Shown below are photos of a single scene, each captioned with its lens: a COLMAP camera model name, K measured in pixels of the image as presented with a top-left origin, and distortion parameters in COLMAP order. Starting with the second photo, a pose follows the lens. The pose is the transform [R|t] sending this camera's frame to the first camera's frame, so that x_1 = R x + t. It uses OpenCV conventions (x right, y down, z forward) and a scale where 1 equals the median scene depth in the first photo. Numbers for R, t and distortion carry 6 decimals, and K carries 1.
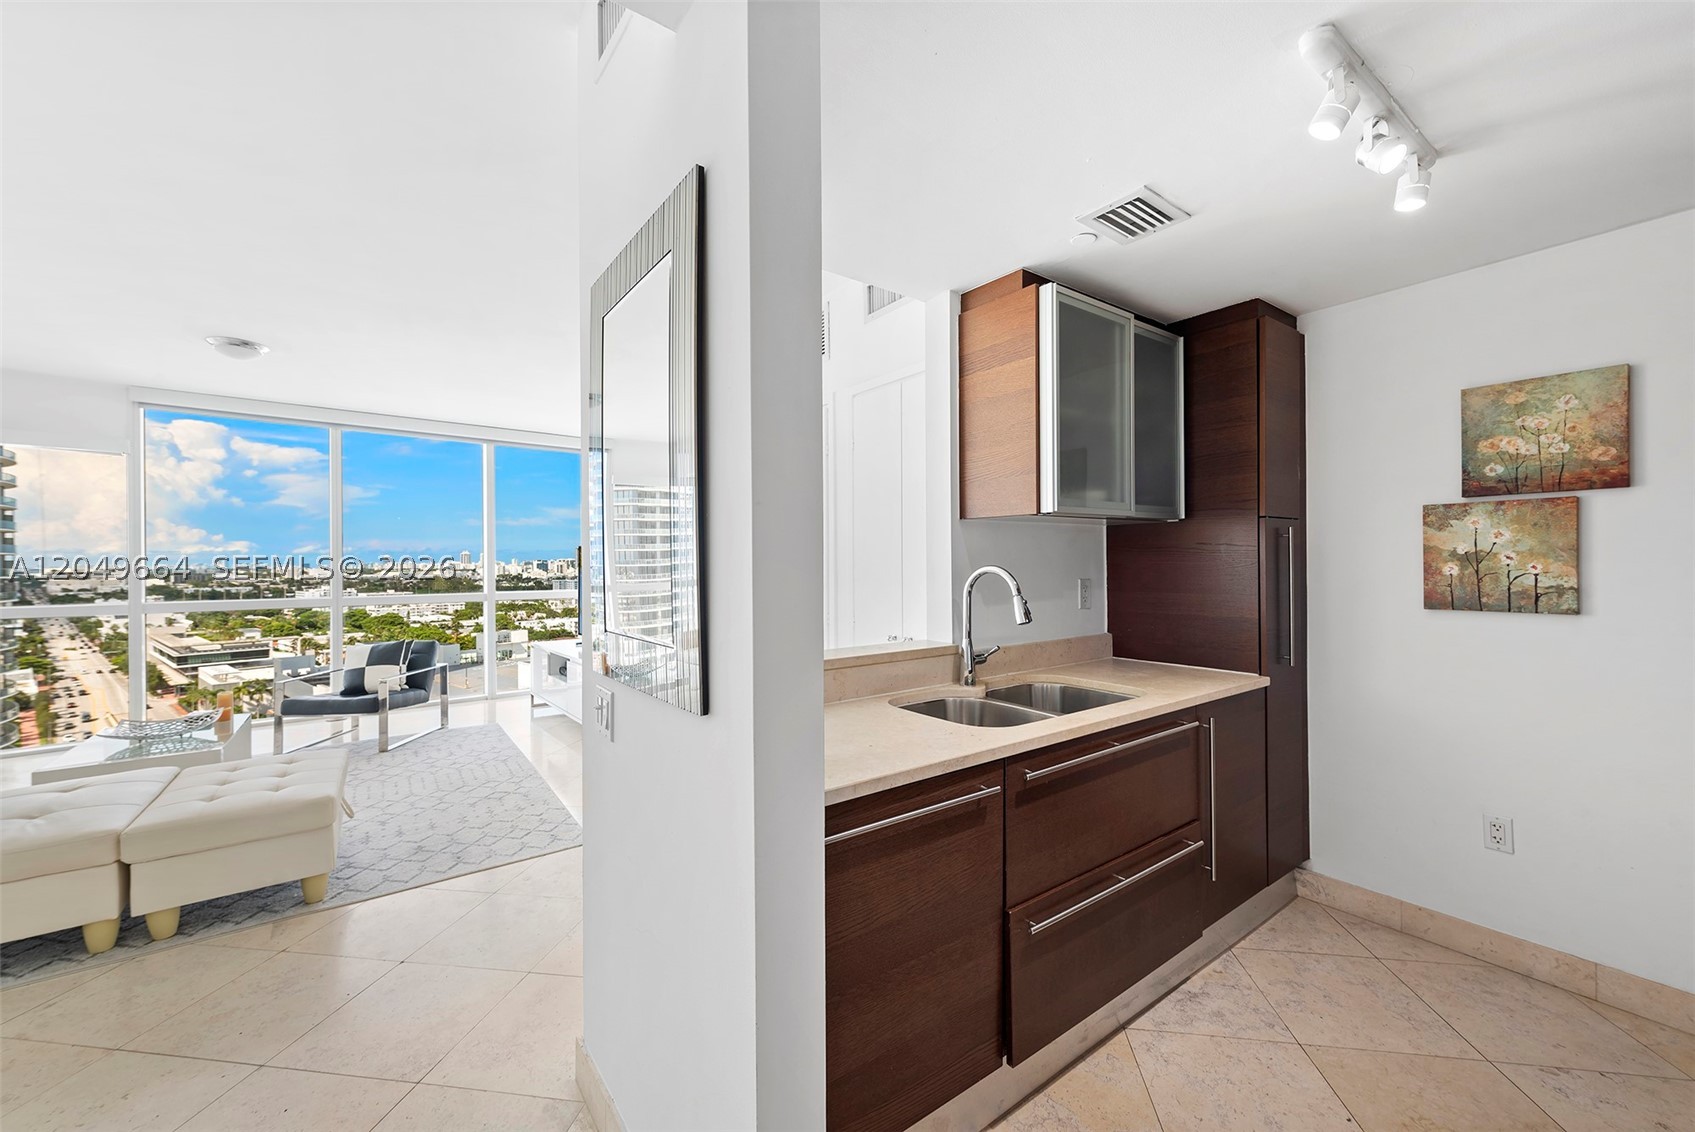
lens RADIAL K [[676.9, 0, 848.1], [0, 676.9, 563.0], [0, 0, 1]] dist [0.011562, -0.003133]
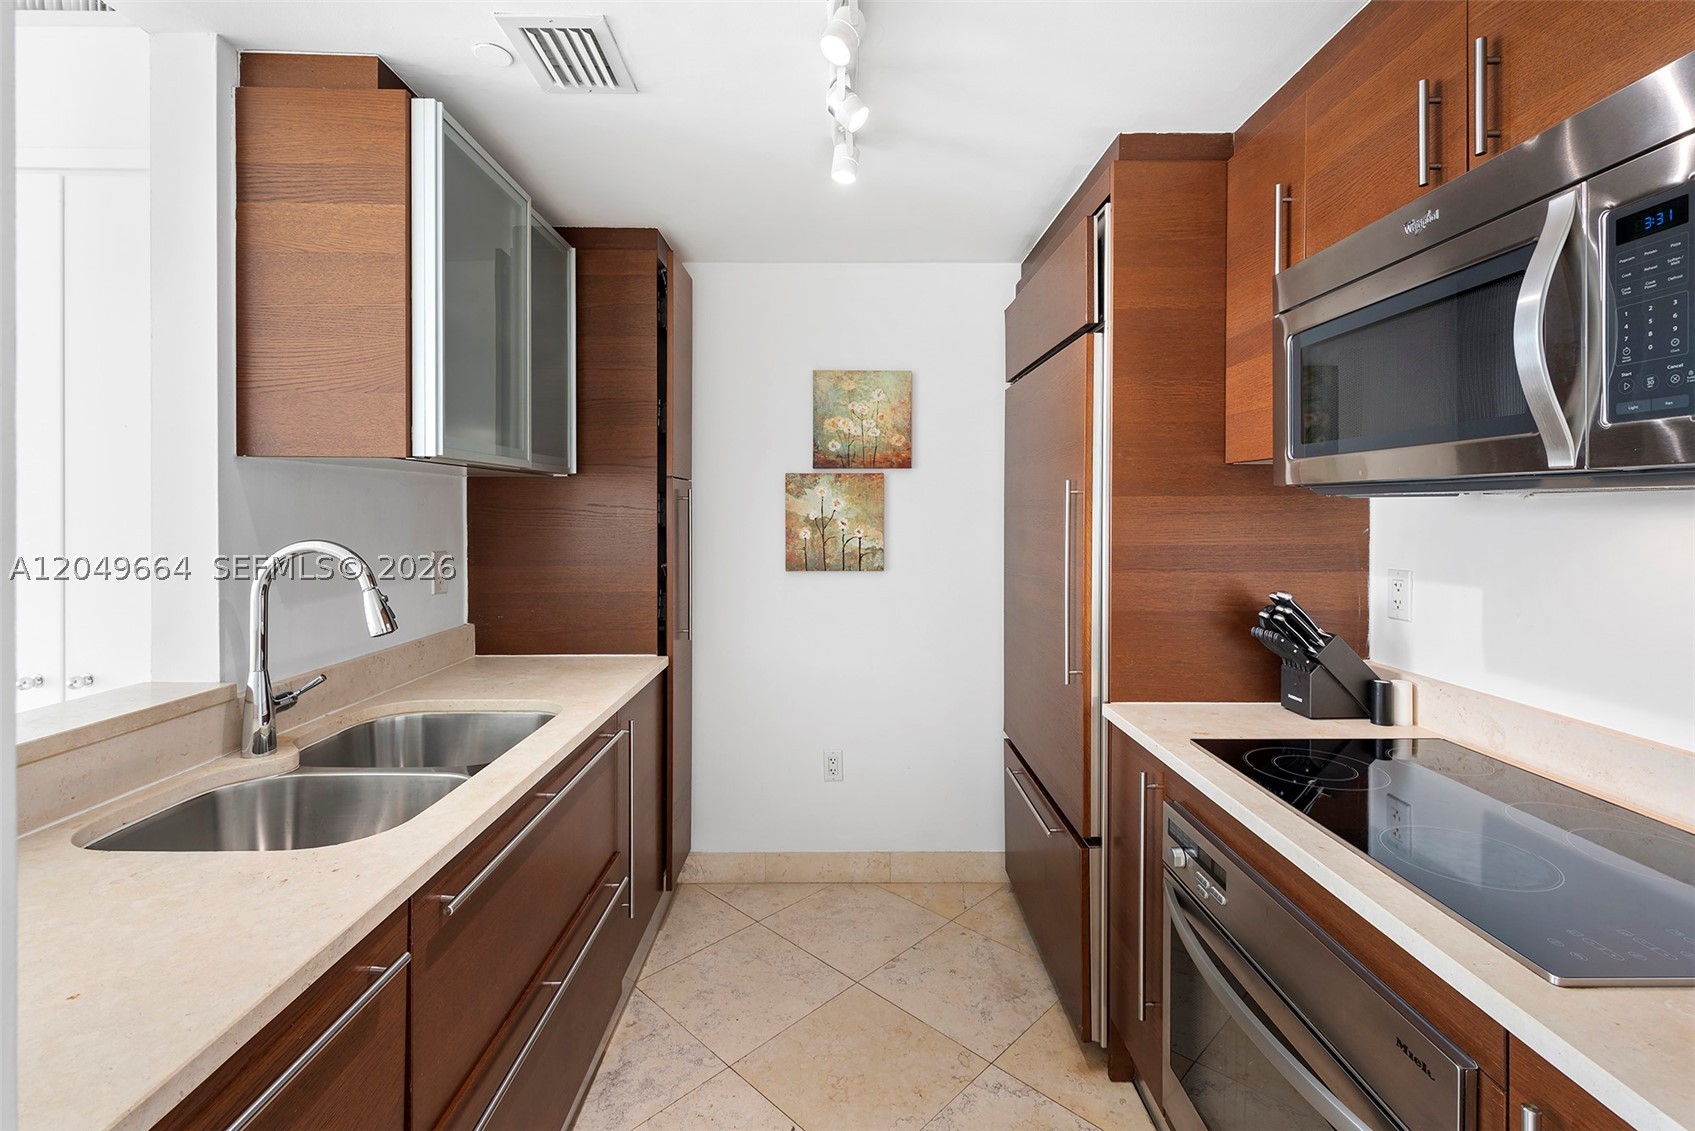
lens RADIAL K [[745.5, 0, 843.1], [0, 745.5, 516.4], [0, 0, 1]] dist [0.006632, -0.000571]
pose [[0.584220, 0.003456, 0.811588, -0.046855], [-0.005892, 0.999983, -0.000017, -0.018932], [-0.811574, -0.004772, 0.584231, 0.258823]]
